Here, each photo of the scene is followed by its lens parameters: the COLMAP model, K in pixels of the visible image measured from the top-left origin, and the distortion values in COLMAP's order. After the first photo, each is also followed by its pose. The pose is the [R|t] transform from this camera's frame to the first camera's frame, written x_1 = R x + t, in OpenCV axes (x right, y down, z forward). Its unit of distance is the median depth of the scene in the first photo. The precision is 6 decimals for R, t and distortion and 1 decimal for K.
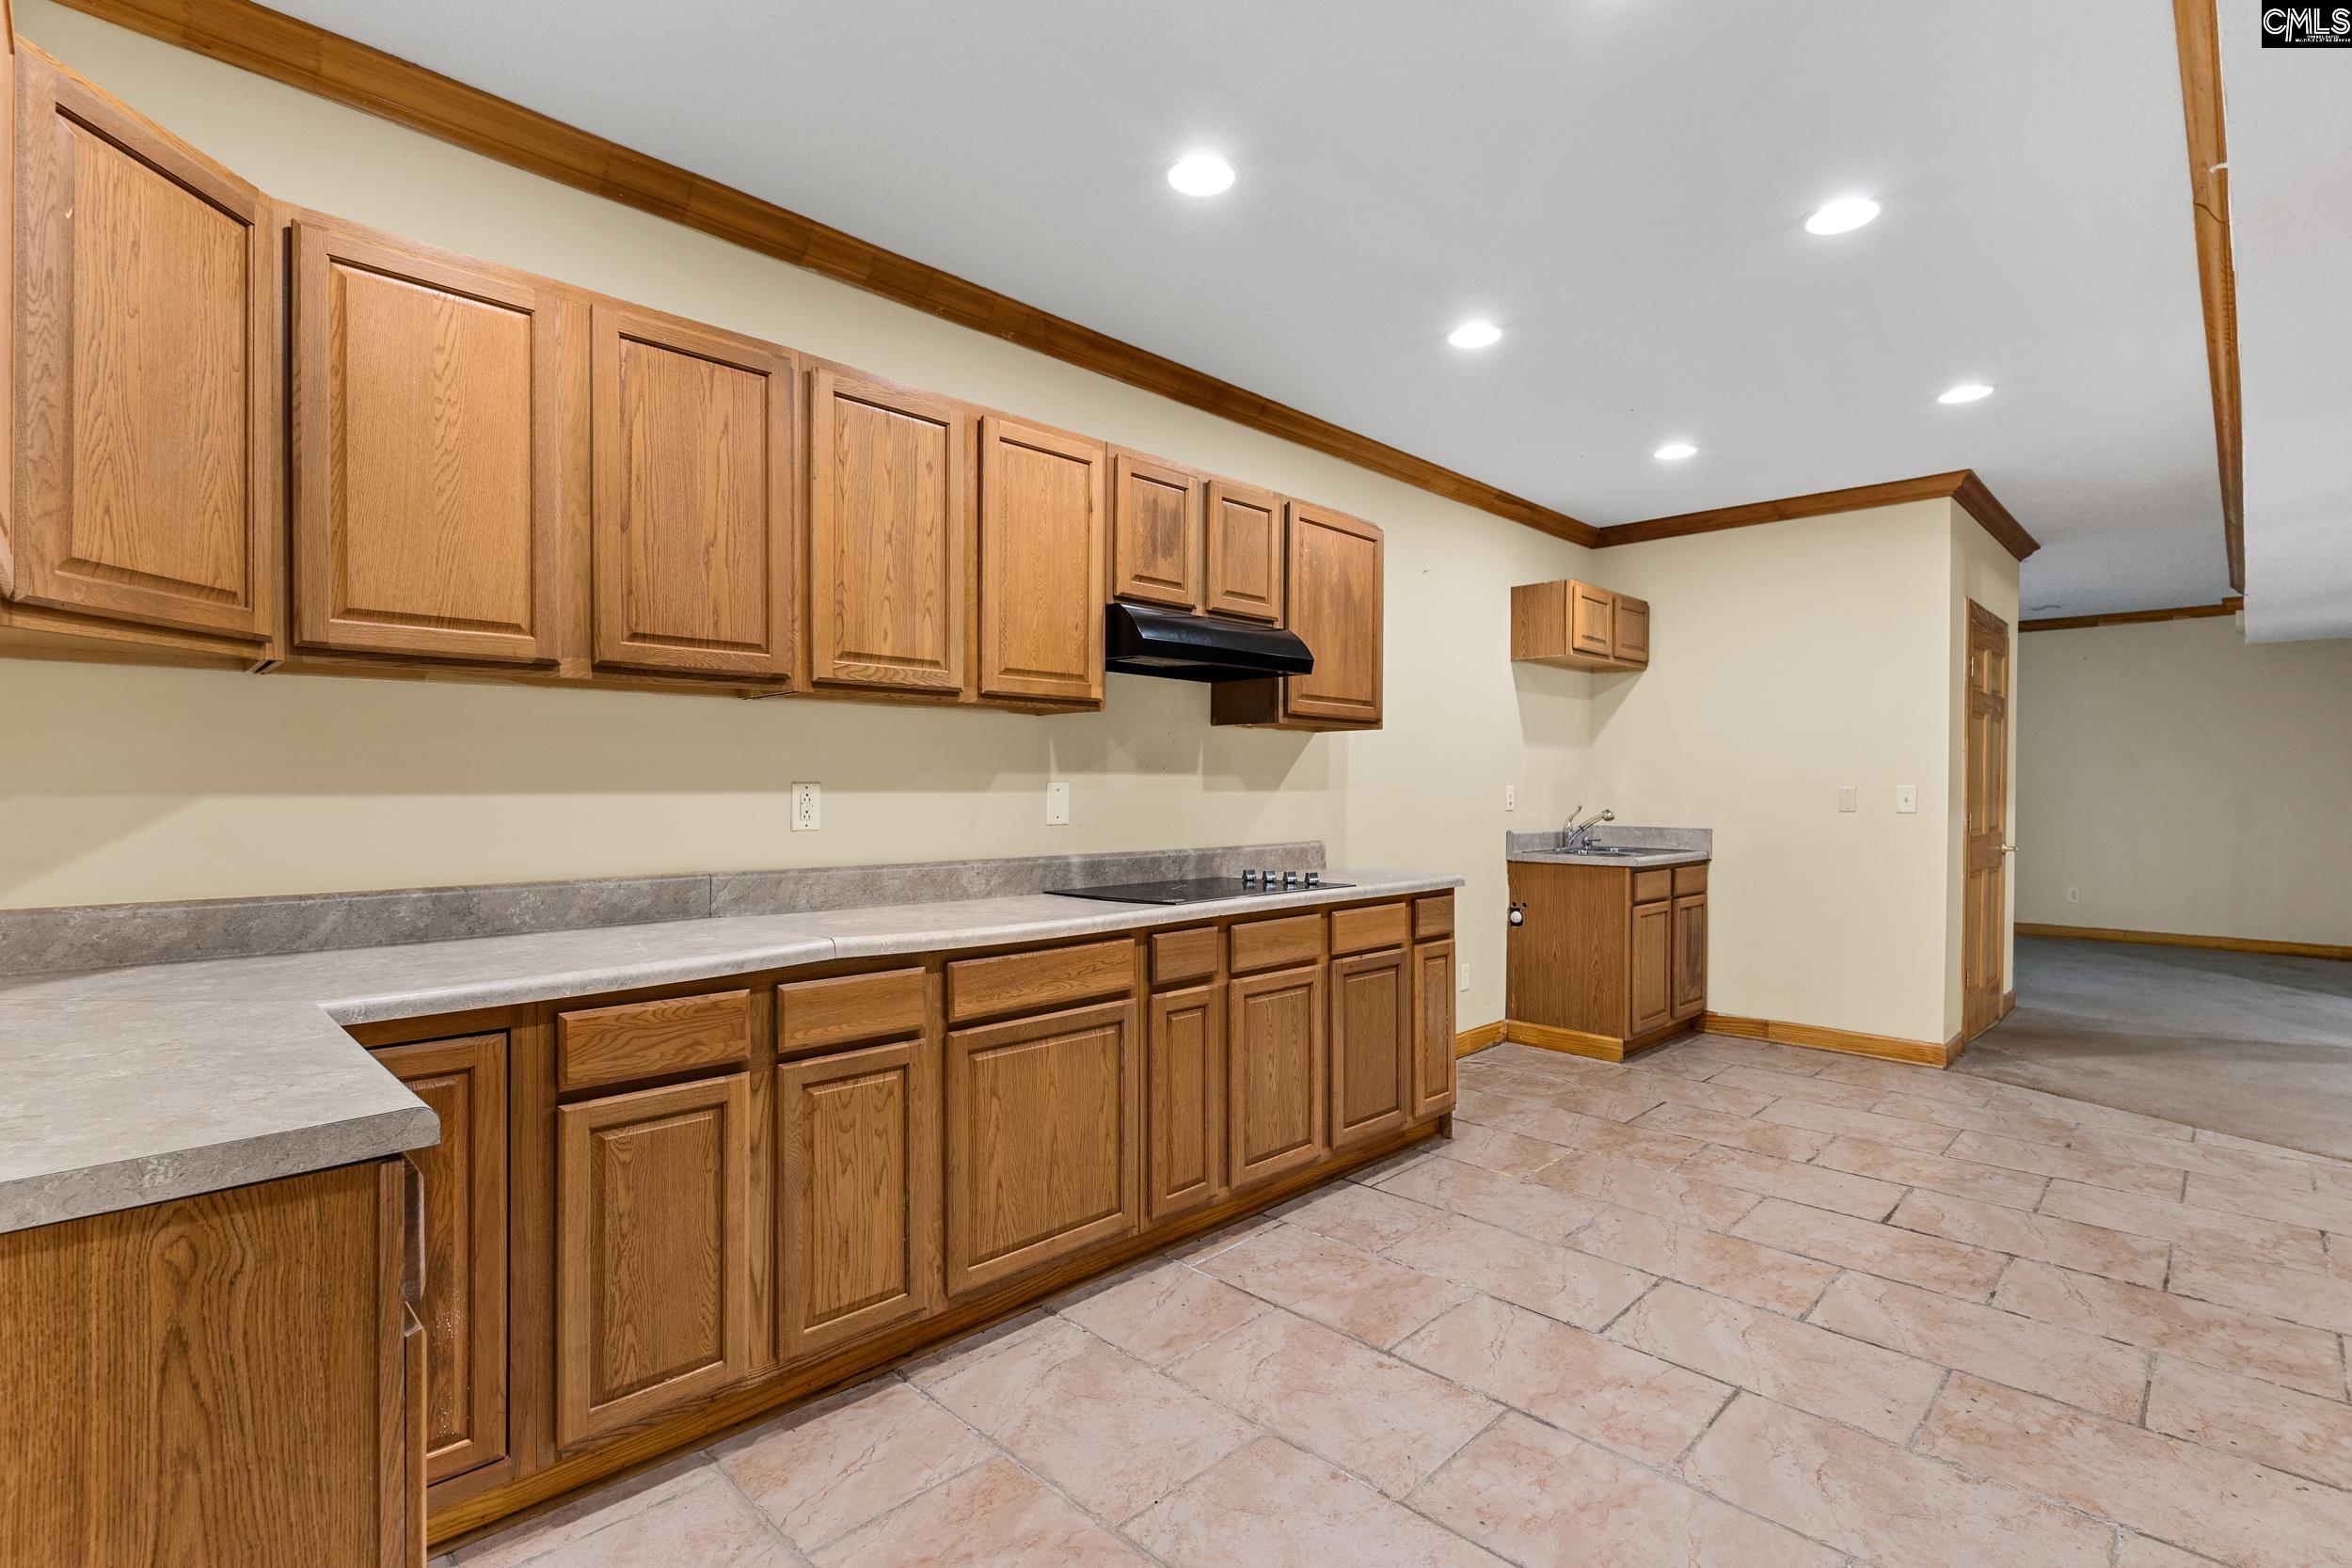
lens RADIAL K [[1085.5, 0, 1189.0], [0, 1085.5, 792.6], [0, 0, 1]] dist [-0.003200, -0.000699]
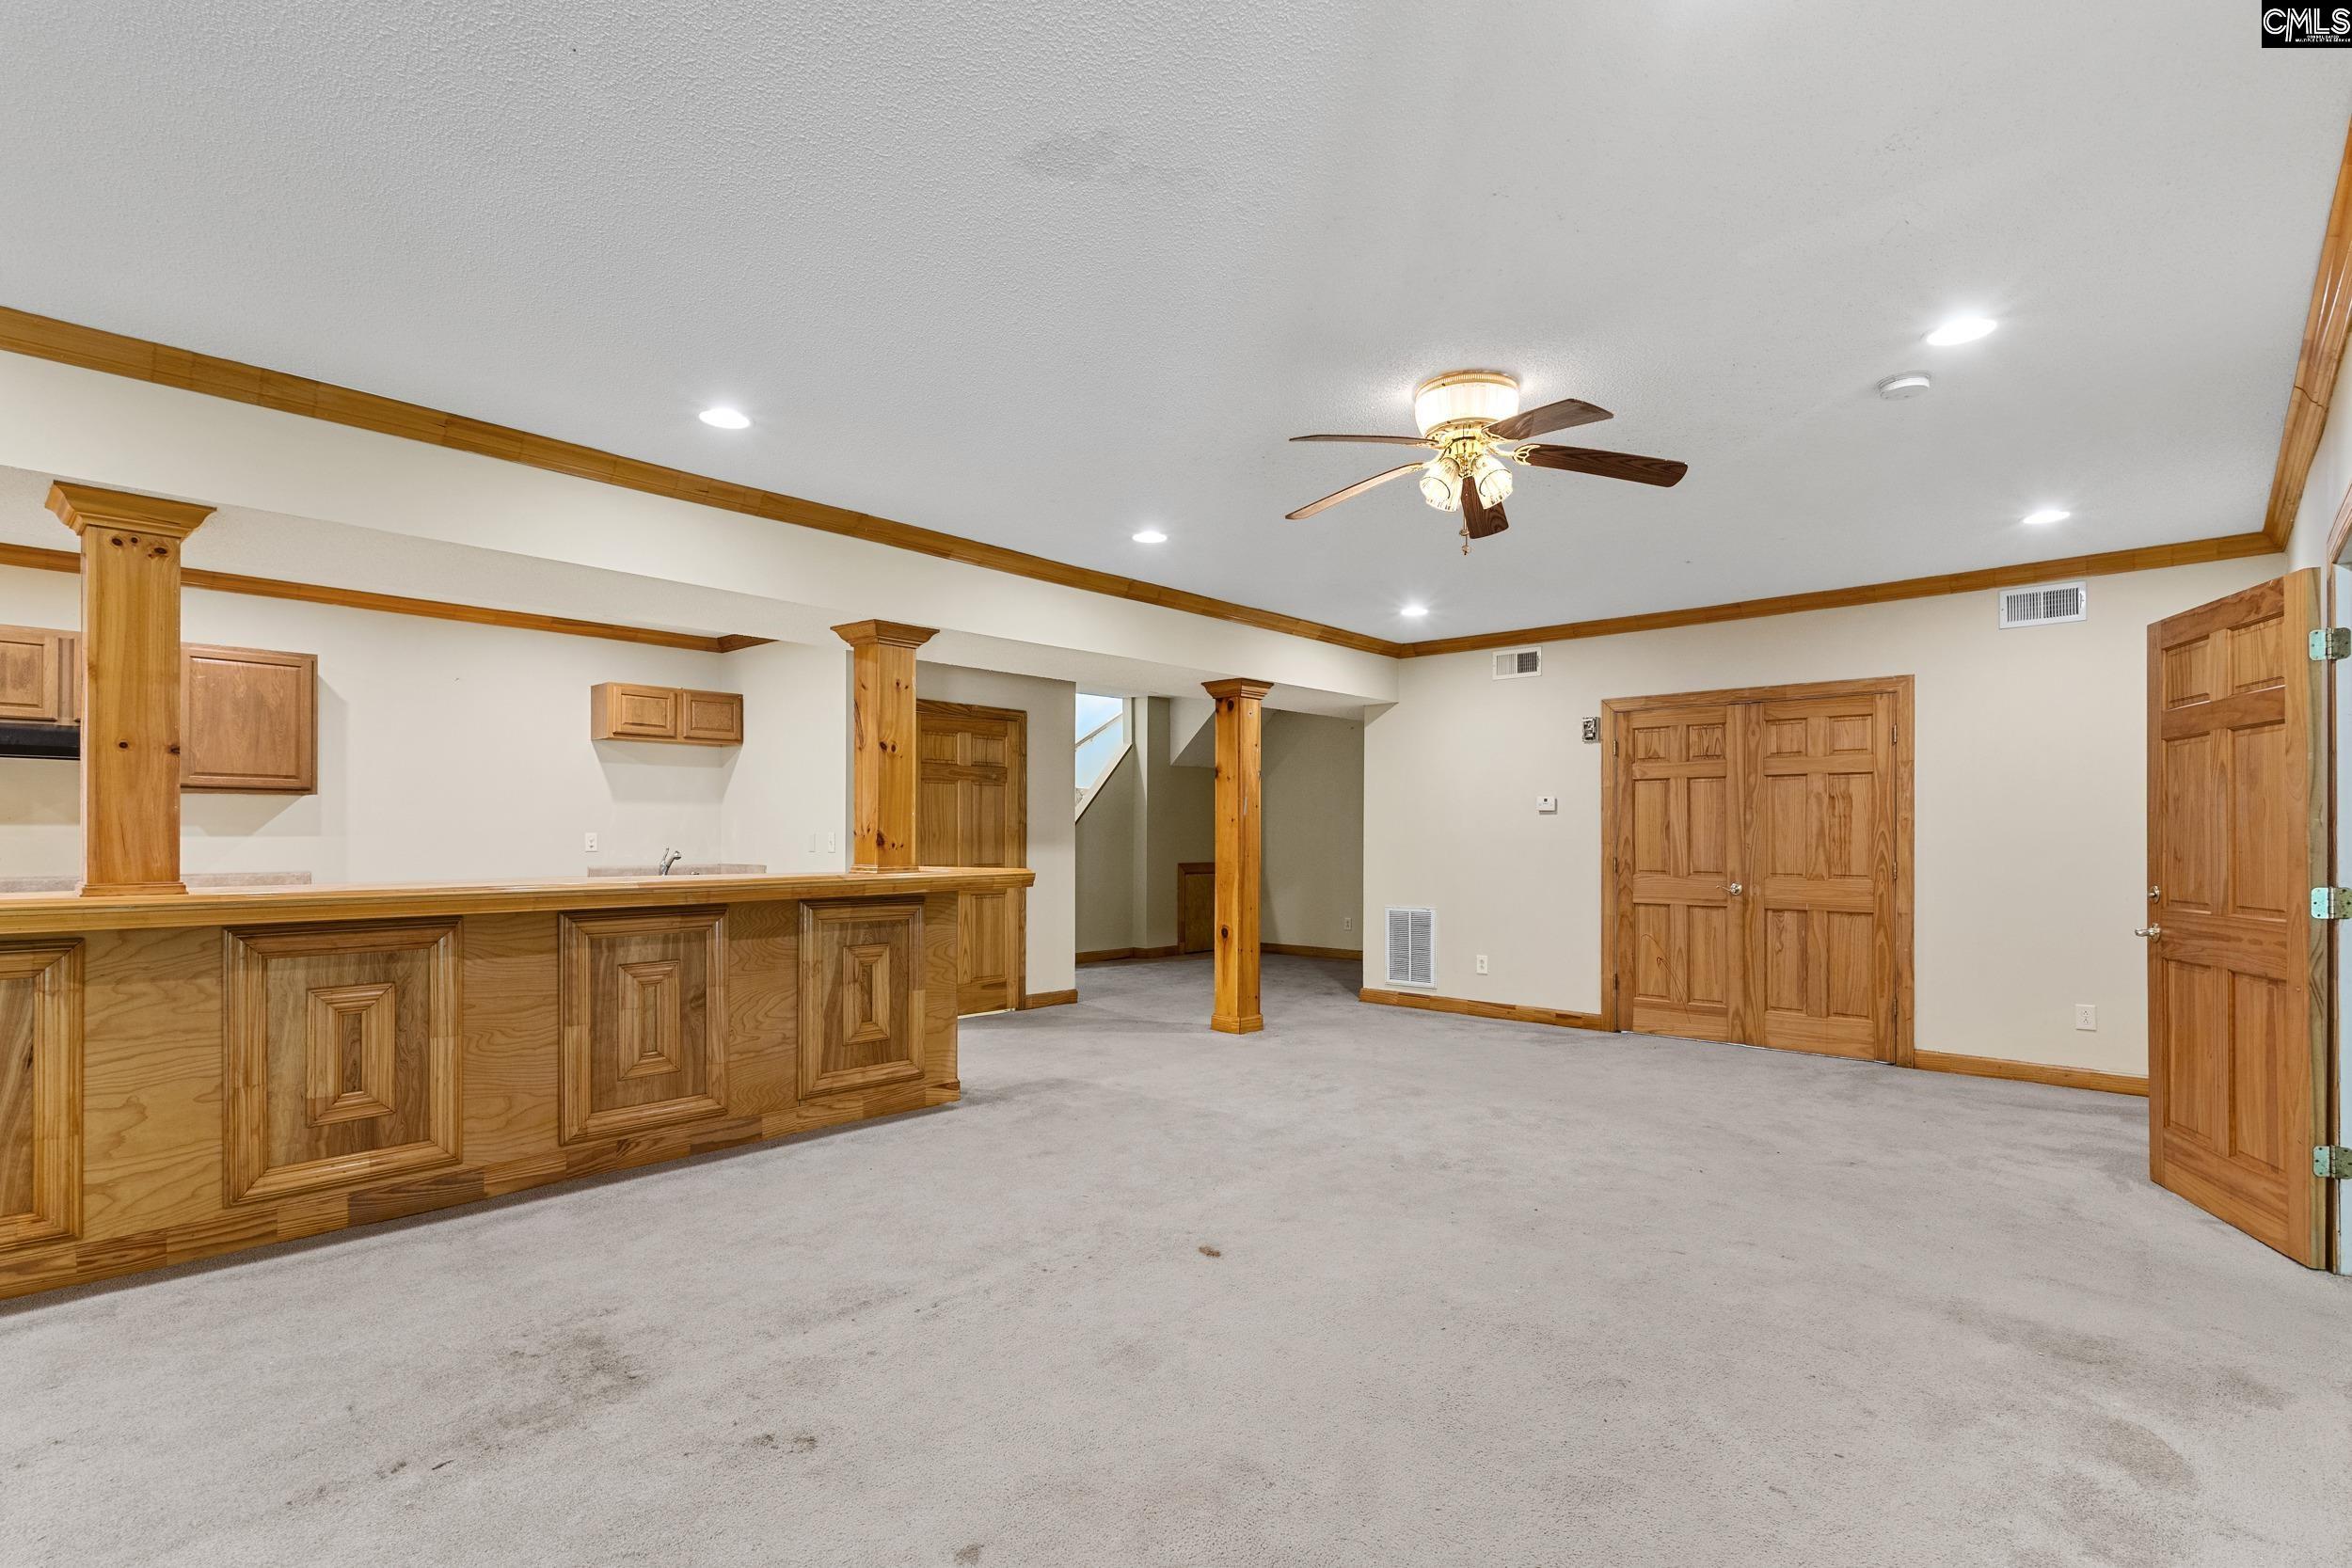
lens RADIAL K [[1085.5, 0, 1142.5], [0, 1085.5, 851.5], [0, 0, 1]] dist [-0.003200, -0.000699]
pose [[0.999951, -0.005808, -0.007984, 1.461568], [0.005834, 0.999978, 0.003275, 0.024235], [0.007965, -0.003322, 0.999963, -0.513509]]
